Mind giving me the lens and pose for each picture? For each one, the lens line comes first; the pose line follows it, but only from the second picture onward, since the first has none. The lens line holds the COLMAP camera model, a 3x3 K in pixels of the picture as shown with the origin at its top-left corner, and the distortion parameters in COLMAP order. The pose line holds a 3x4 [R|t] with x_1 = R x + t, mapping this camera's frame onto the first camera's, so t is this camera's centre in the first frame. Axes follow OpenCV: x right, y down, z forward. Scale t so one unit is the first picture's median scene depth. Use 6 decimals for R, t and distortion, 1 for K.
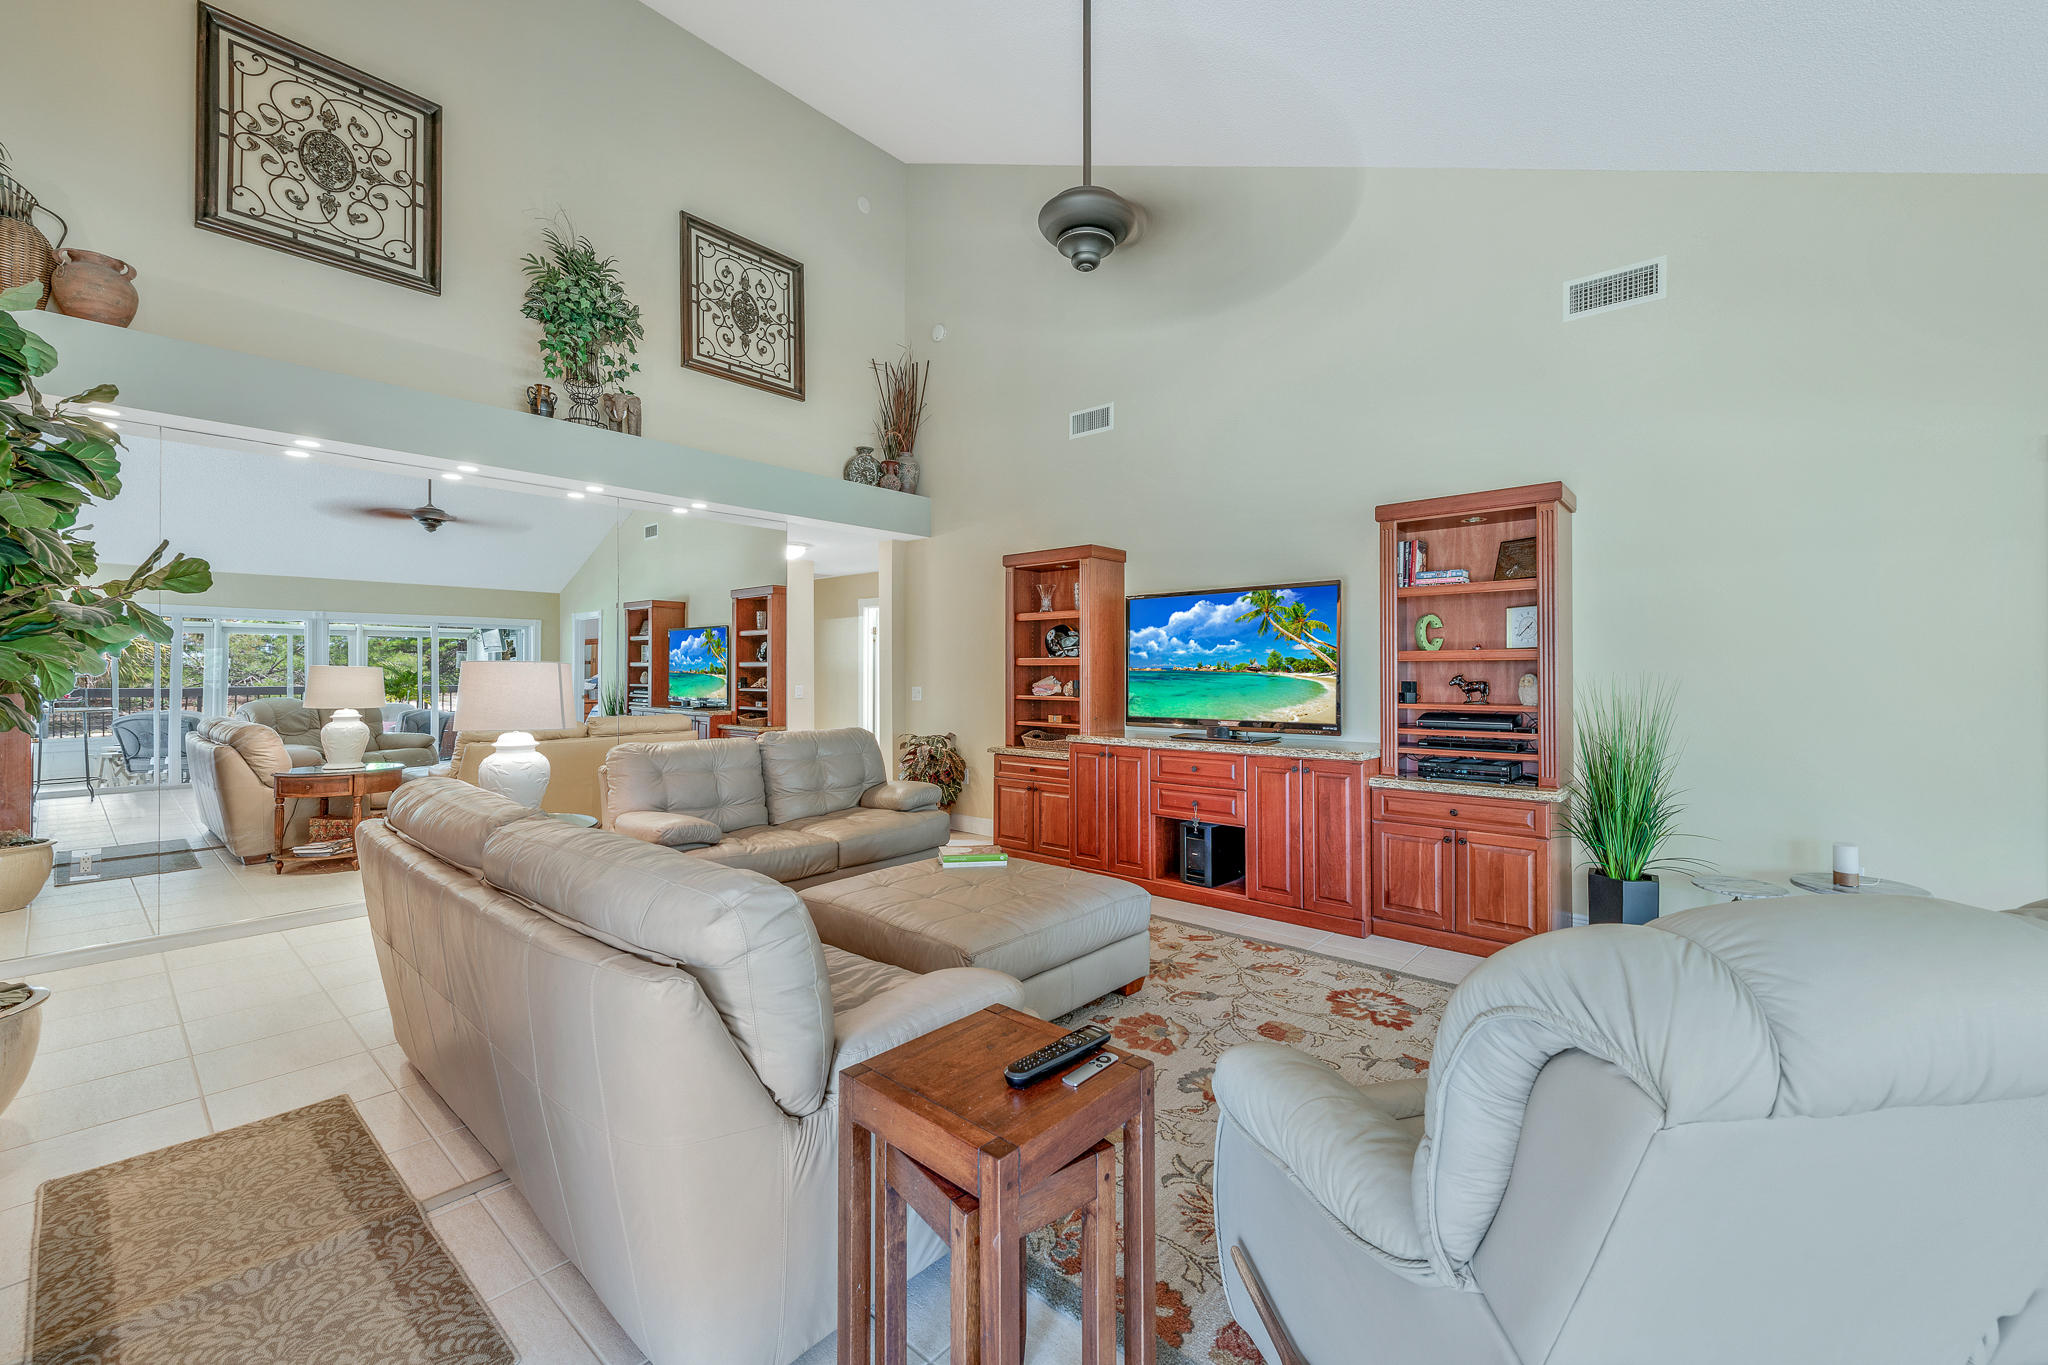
lens RADIAL K [[821.4, 0, 1021.1], [0, 821.4, 673.0], [0, 0, 1]] dist [0.017648, -0.007670]
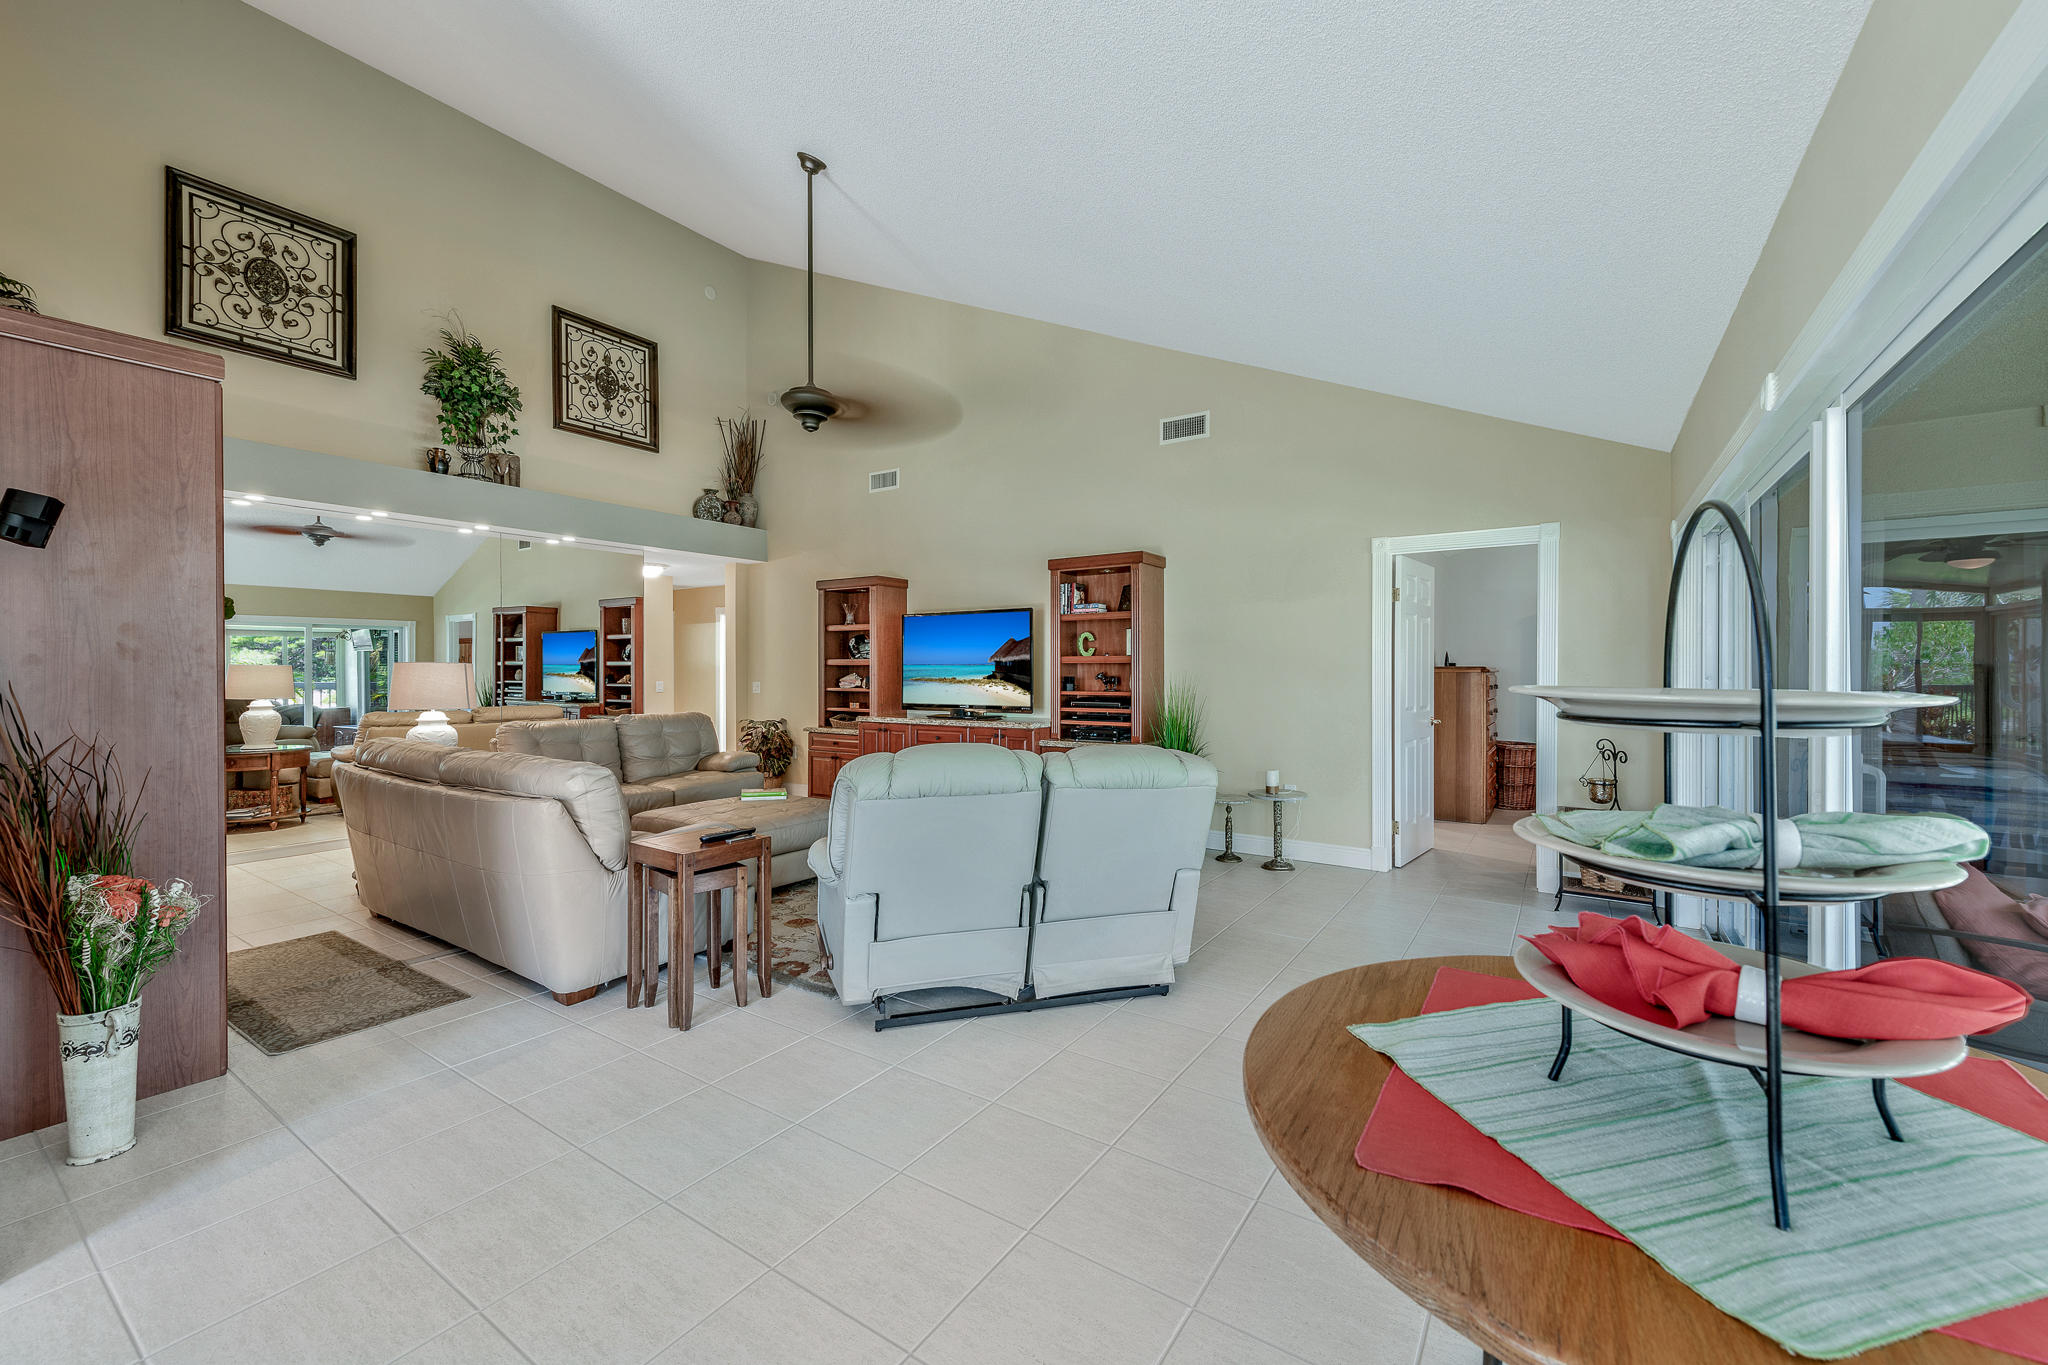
lens RADIAL K [[806.7, 0, 1018.0], [0, 806.7, 678.1], [0, 0, 1]] dist [0.014742, -0.006782]
pose [[0.991658, 0.000114, 0.128894, 0.144497], [-0.001167, 0.999967, 0.008092, 0.000656], [-0.128889, -0.008175, 0.991625, -0.351843]]
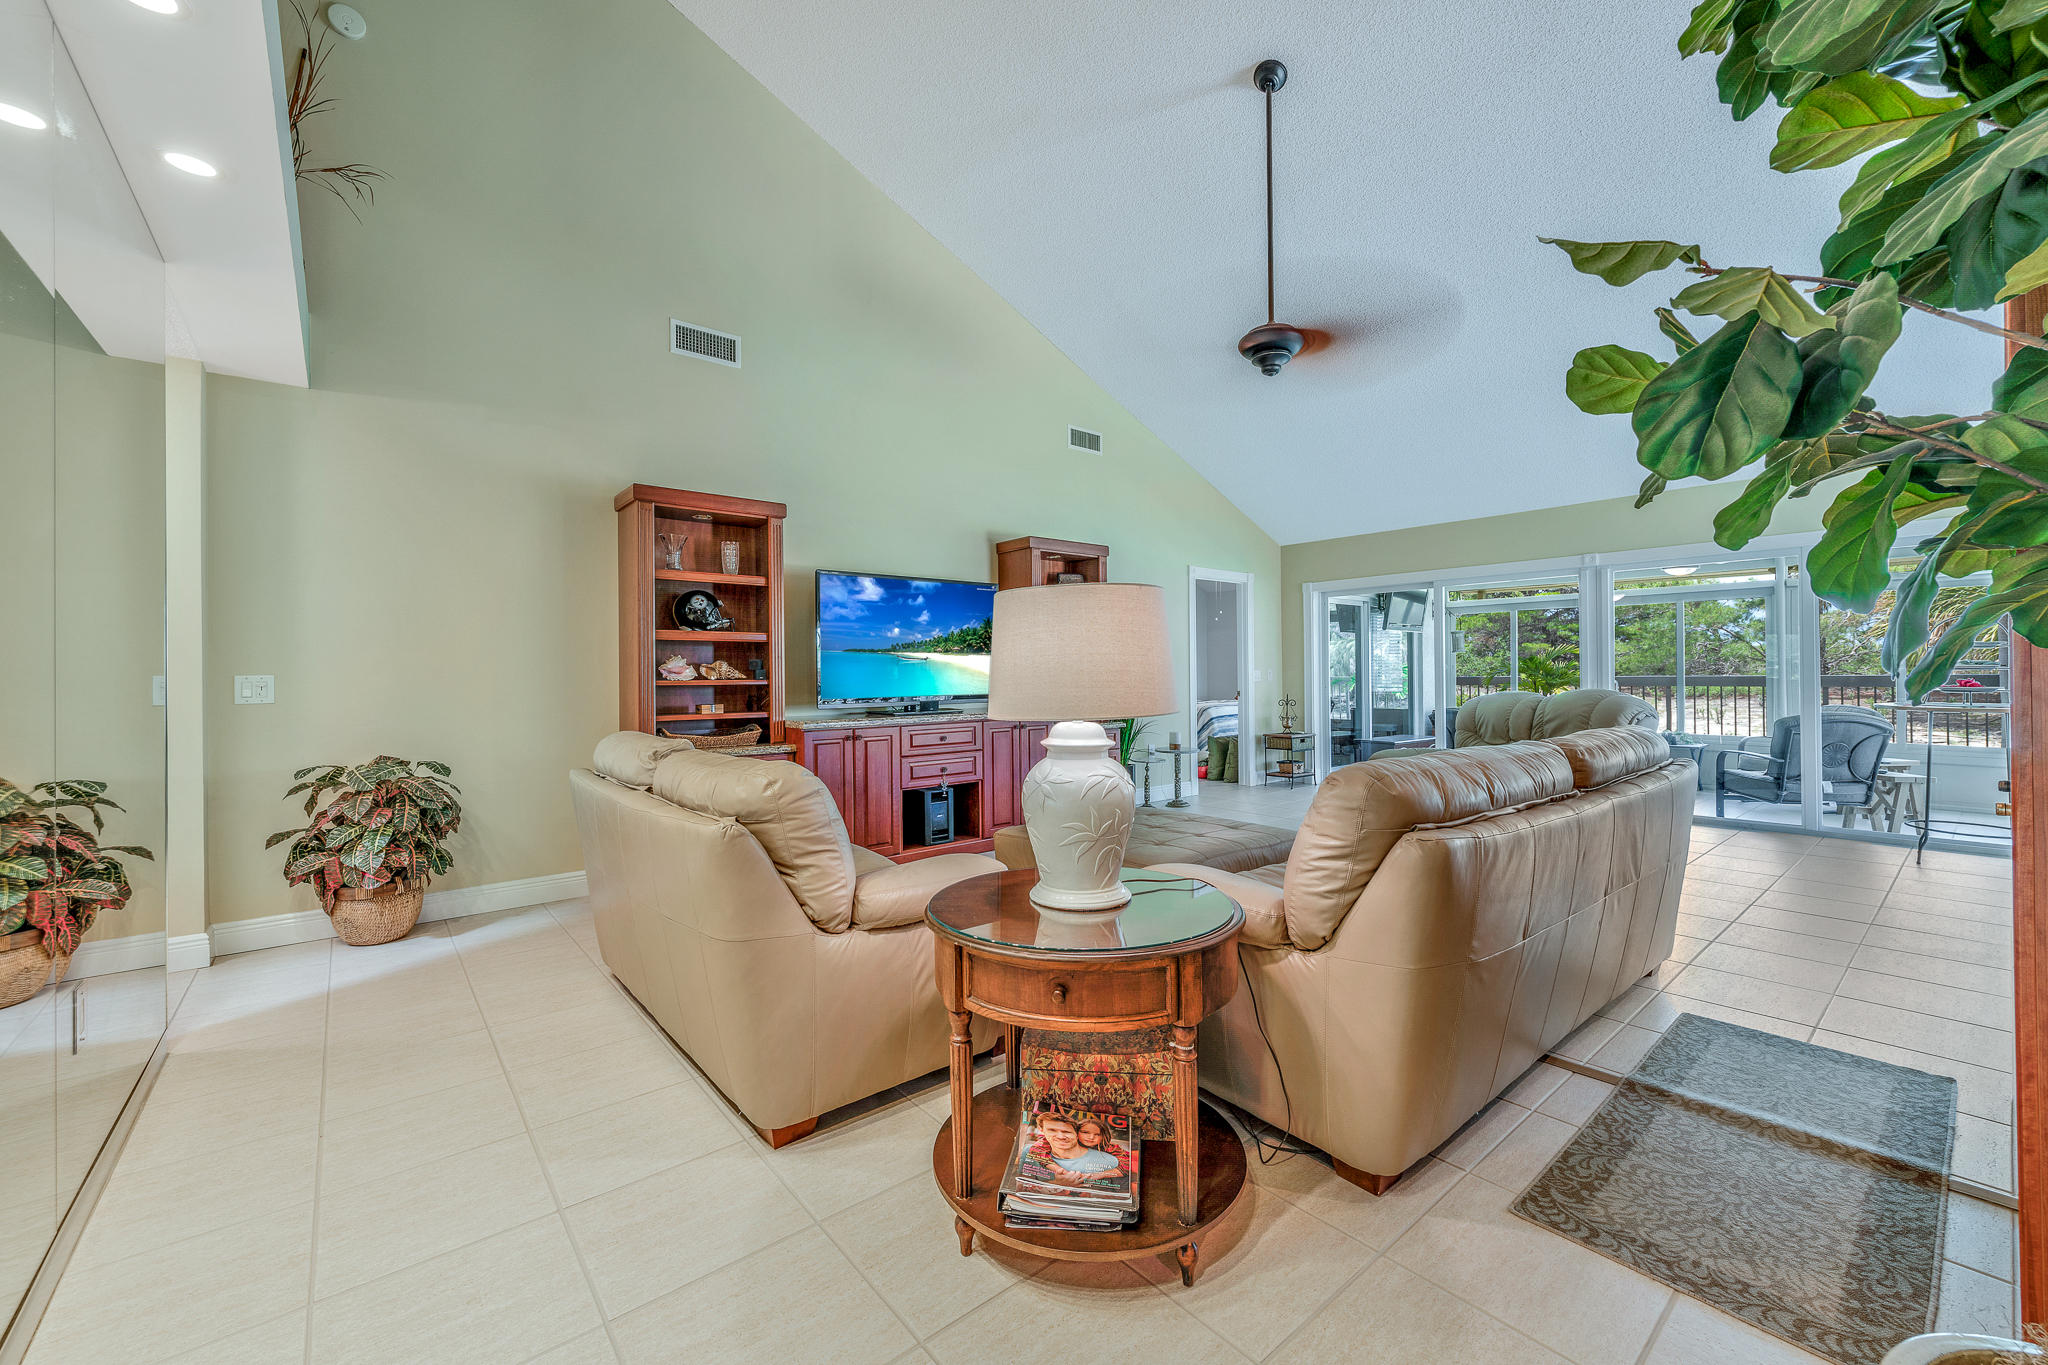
lens RADIAL K [[821.4, 0, 1021.1], [0, 821.4, 673.0], [0, 0, 1]] dist [0.017648, -0.007670]
pose [[0.150131, -0.002573, 0.988663, -0.751230], [0.005800, 0.999982, 0.001722, 0.022832], [-0.988649, 0.005475, 0.150143, 0.621556]]
